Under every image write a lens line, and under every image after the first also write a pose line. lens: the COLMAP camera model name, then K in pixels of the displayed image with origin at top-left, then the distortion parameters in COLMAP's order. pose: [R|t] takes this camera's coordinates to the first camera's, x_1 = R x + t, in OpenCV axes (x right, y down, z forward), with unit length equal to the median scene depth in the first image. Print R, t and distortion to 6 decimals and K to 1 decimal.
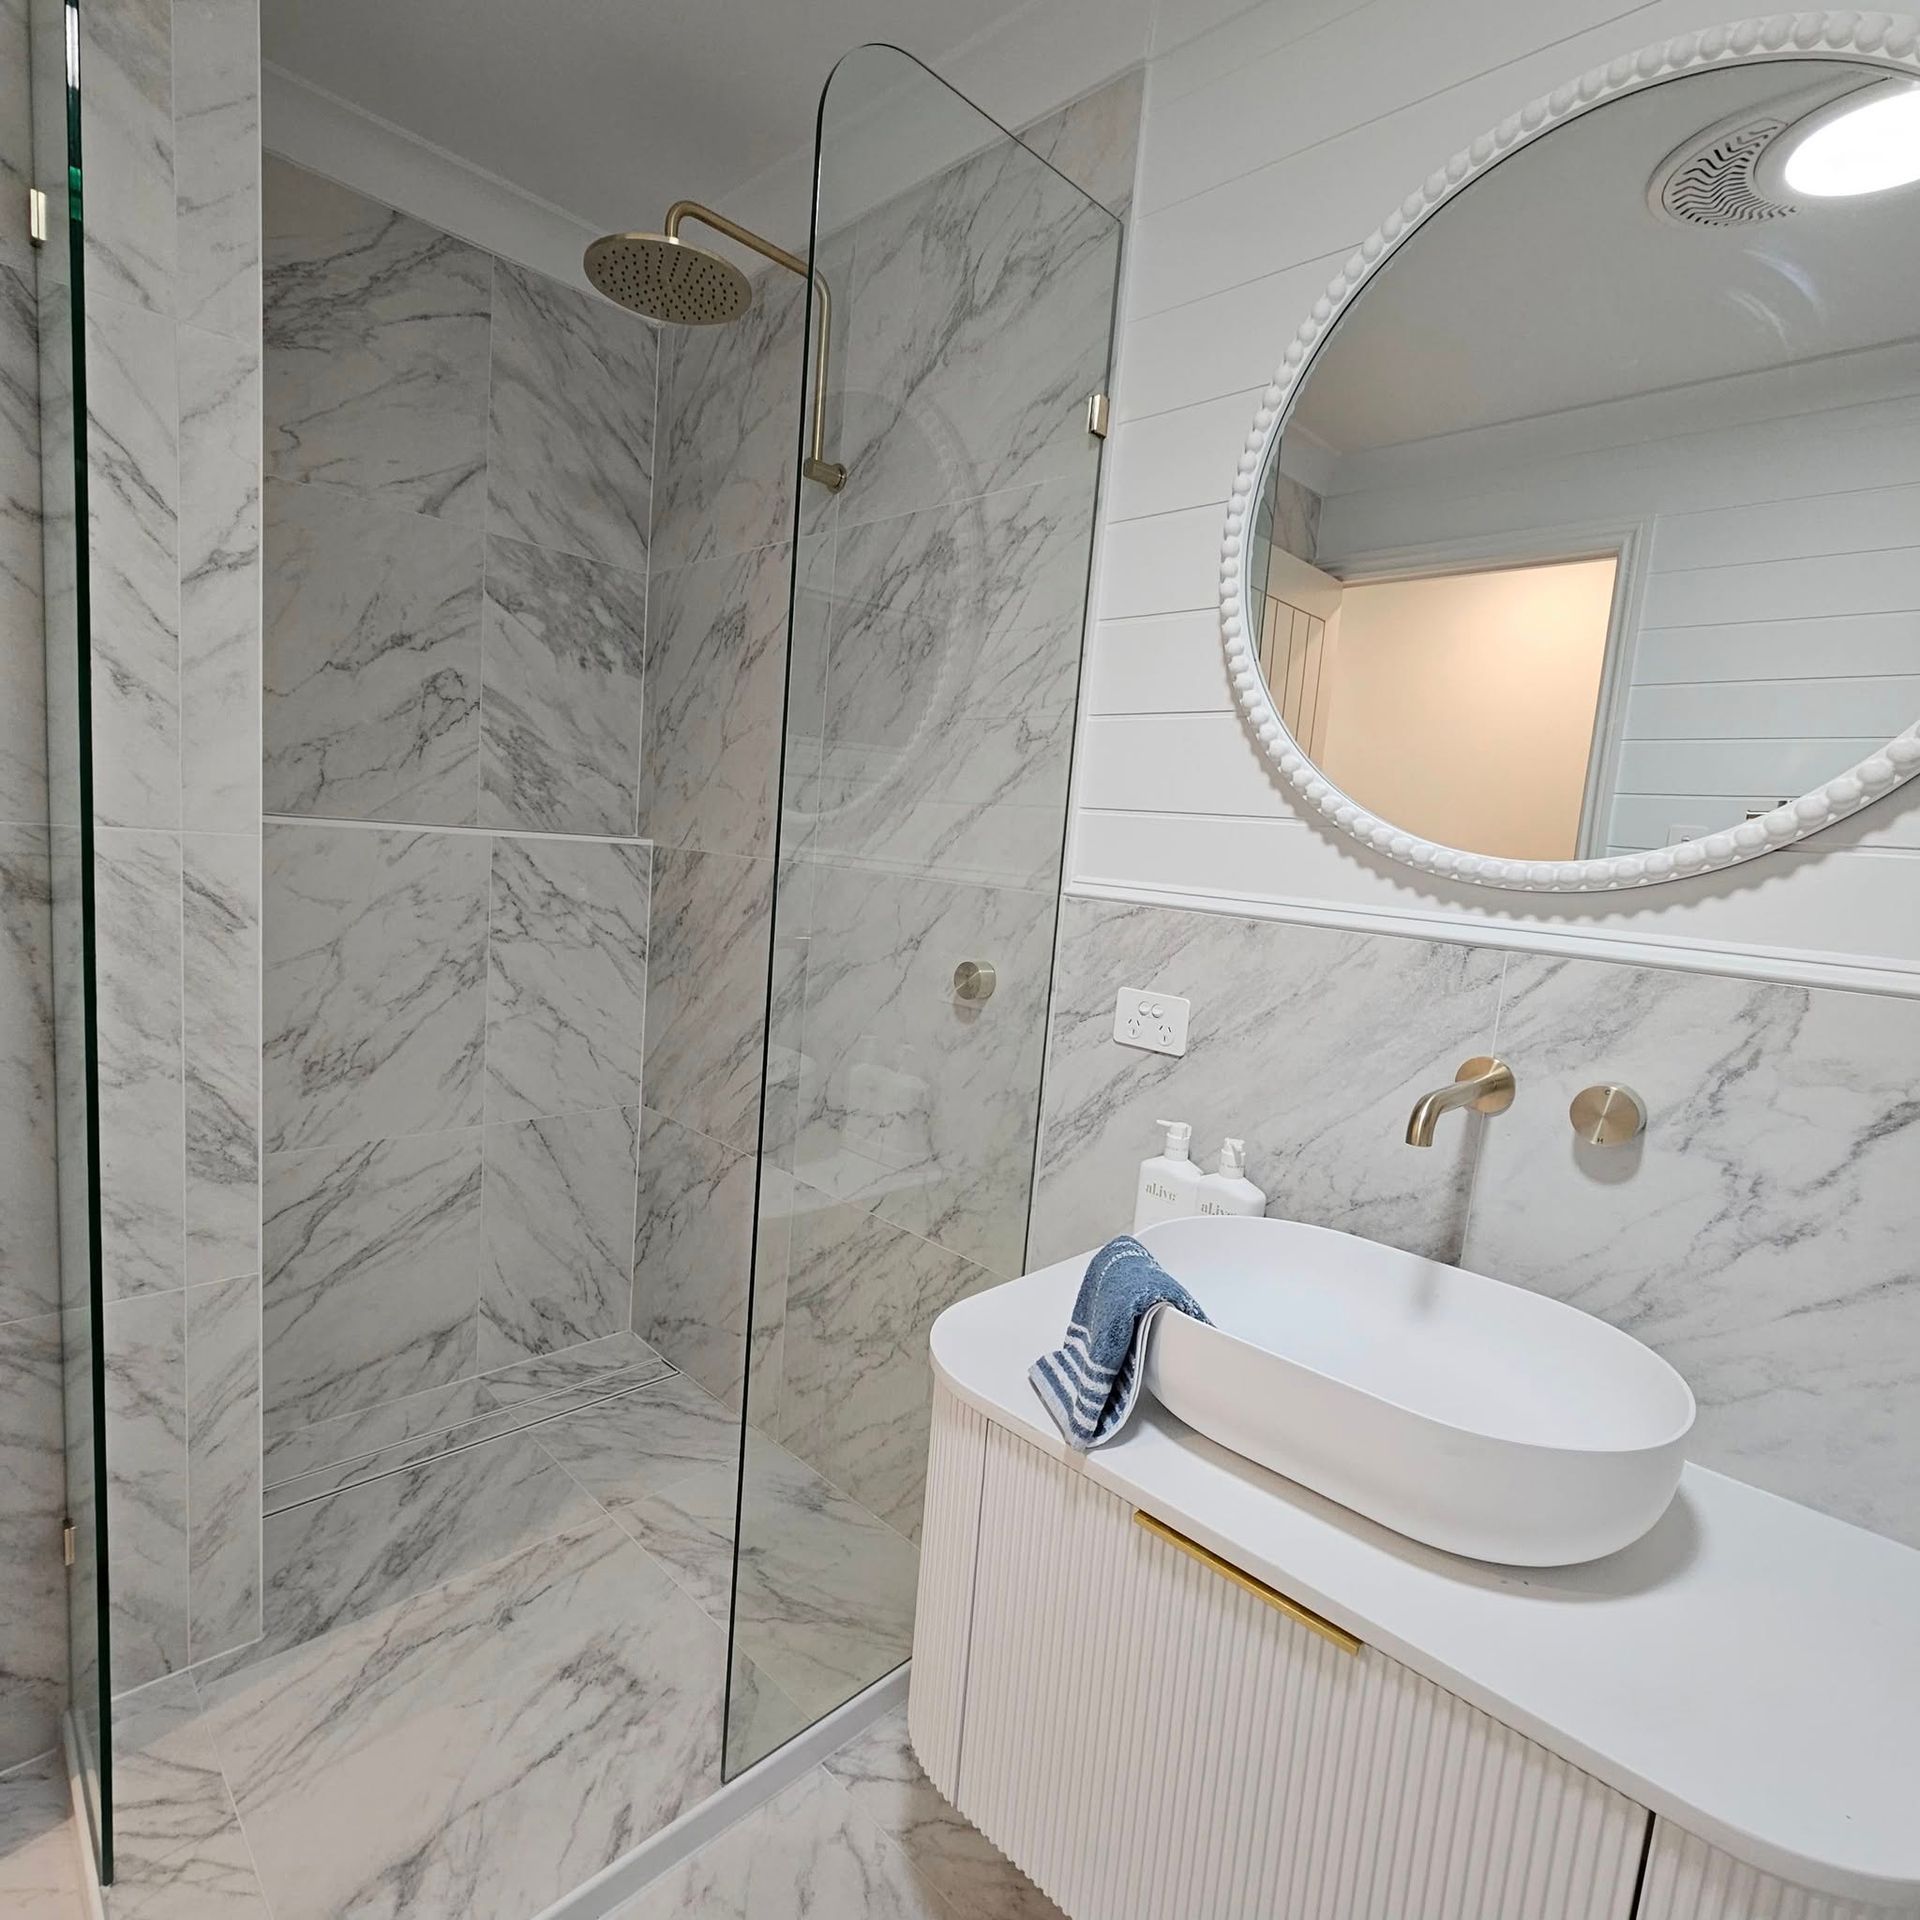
lens RADIAL K [[1053.4, 0, 954.8], [0, 1053.4, 959.1], [0, 0, 1]] dist [-0.001480, -0.000153]
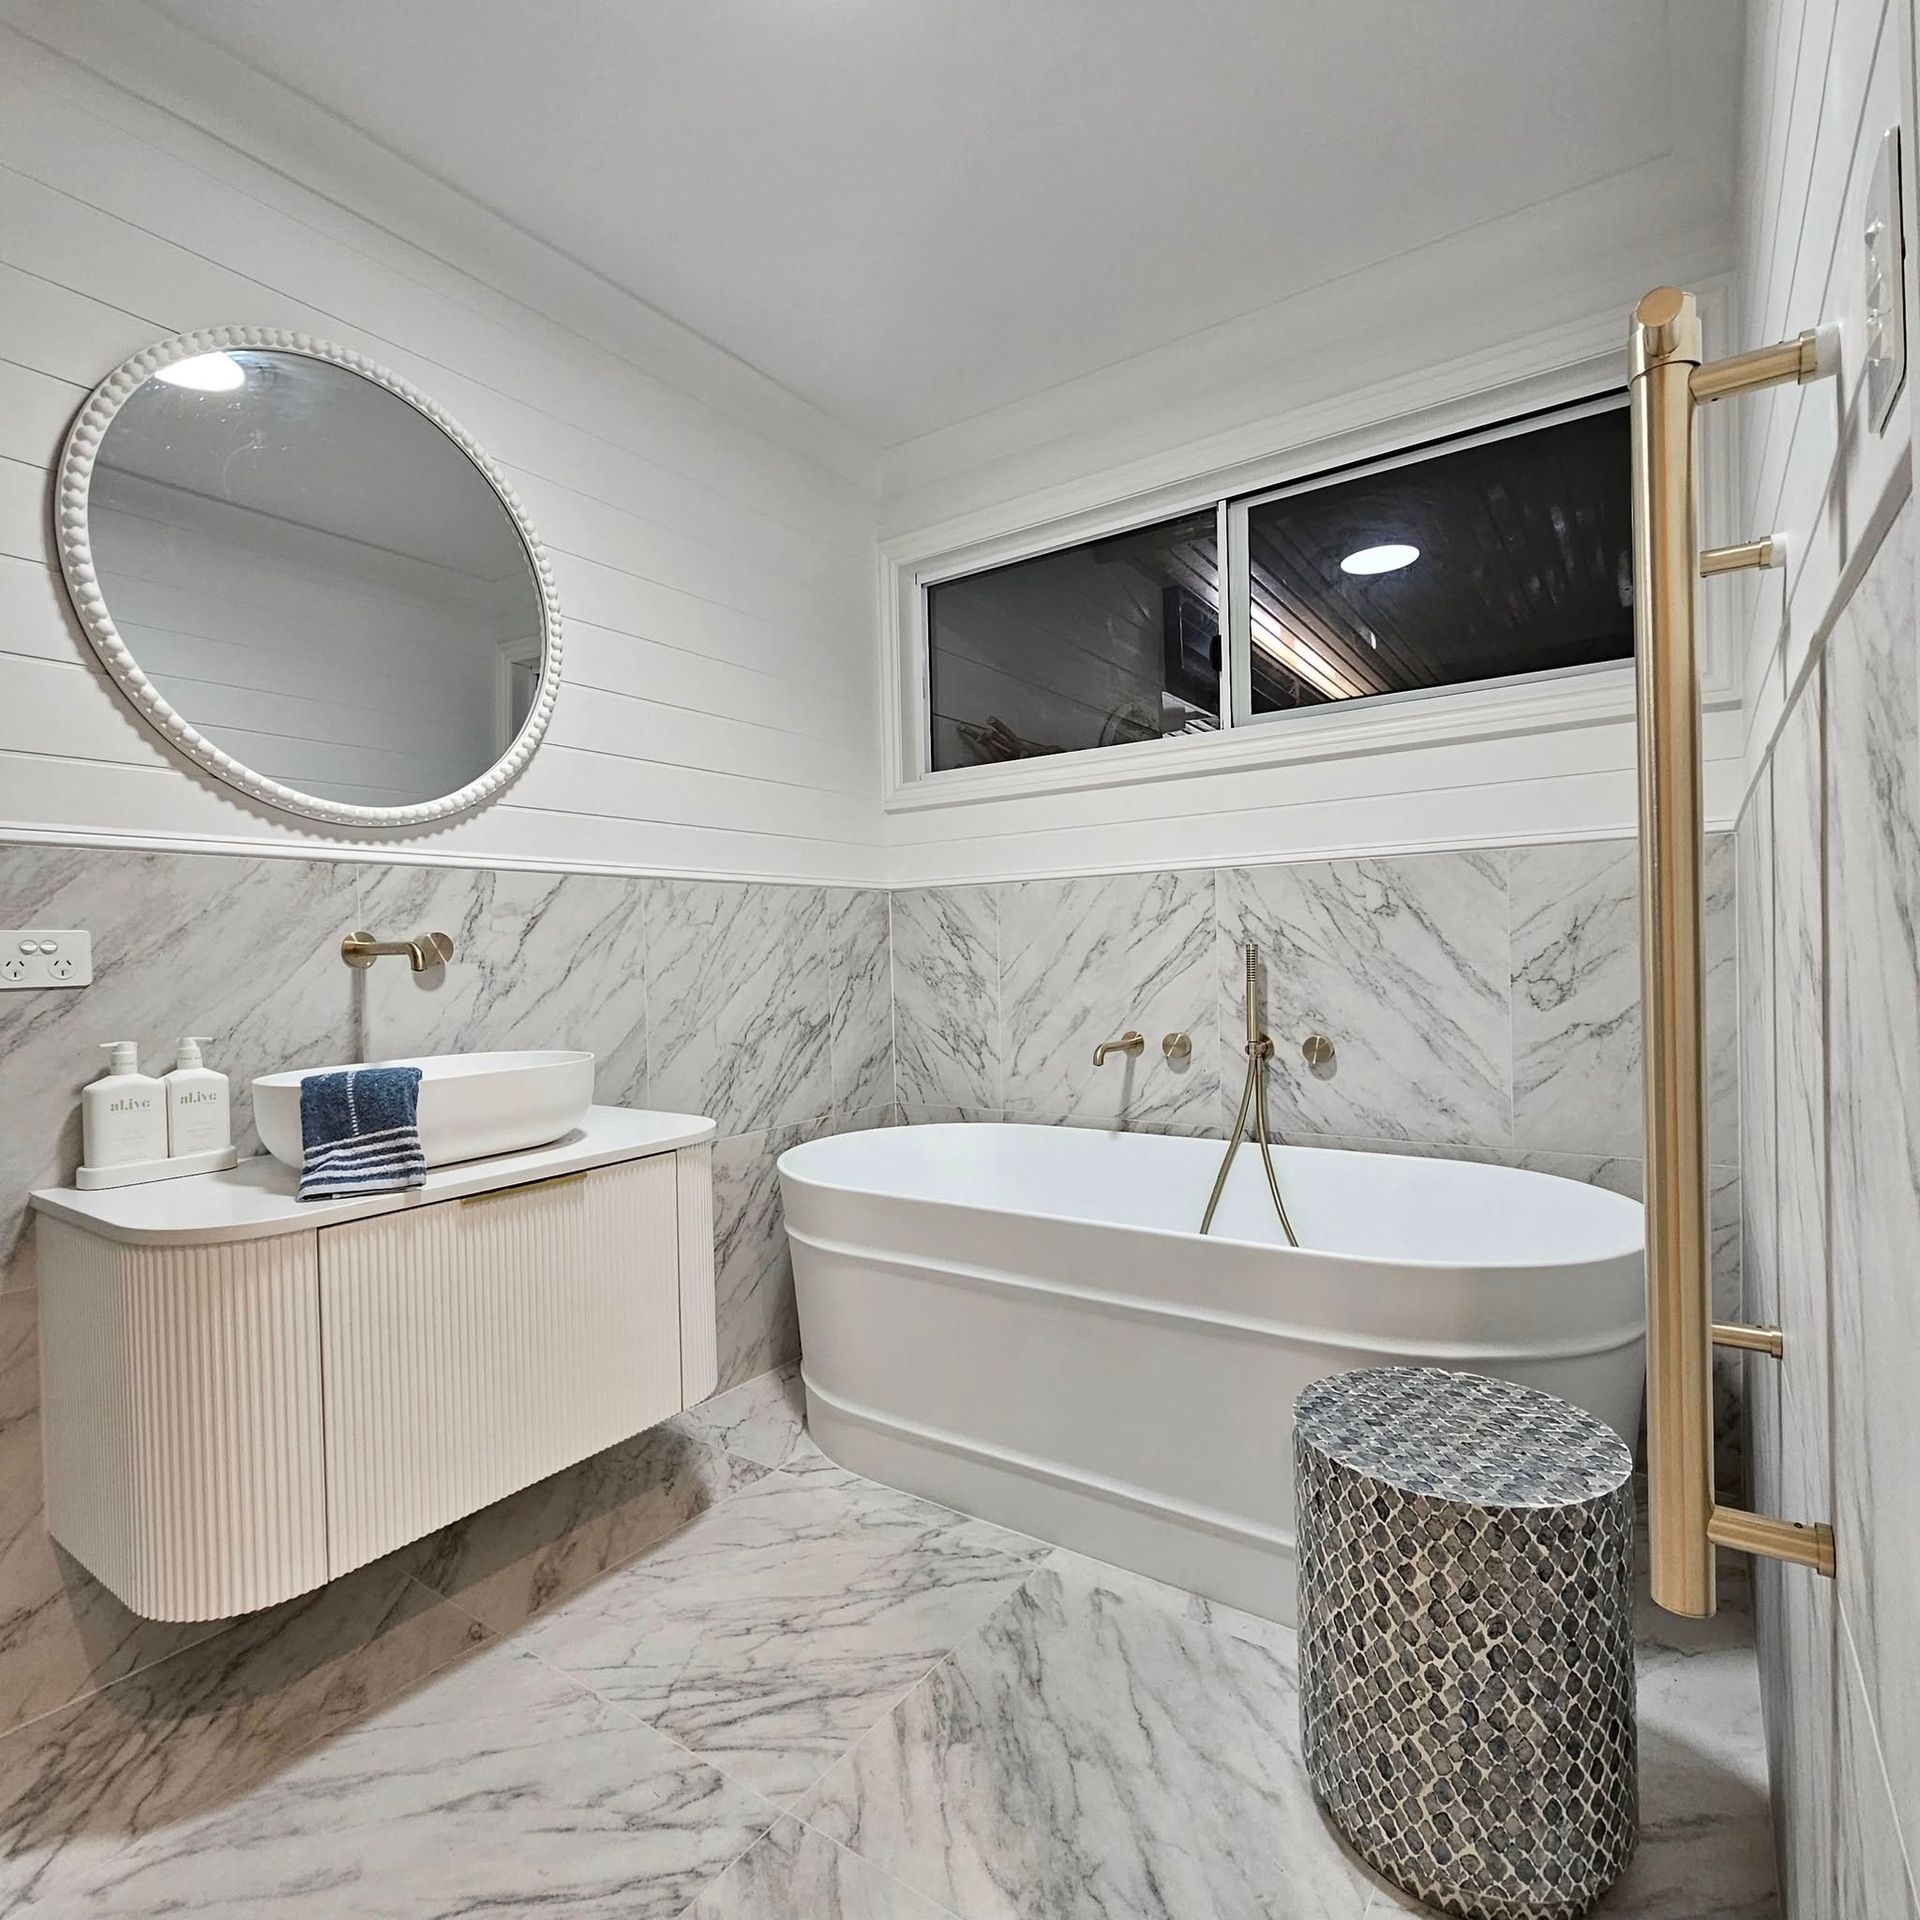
lens RADIAL K [[1053.4, 0, 954.4], [0, 1053.4, 959.6], [0, 0, 1]] dist [-0.001480, -0.000153]
pose [[-0.181506, -0.080651, 0.980077, -1.156654], [0.128832, 0.986091, 0.105005, 0.080686], [-0.974914, 0.145324, -0.168591, 0.390459]]
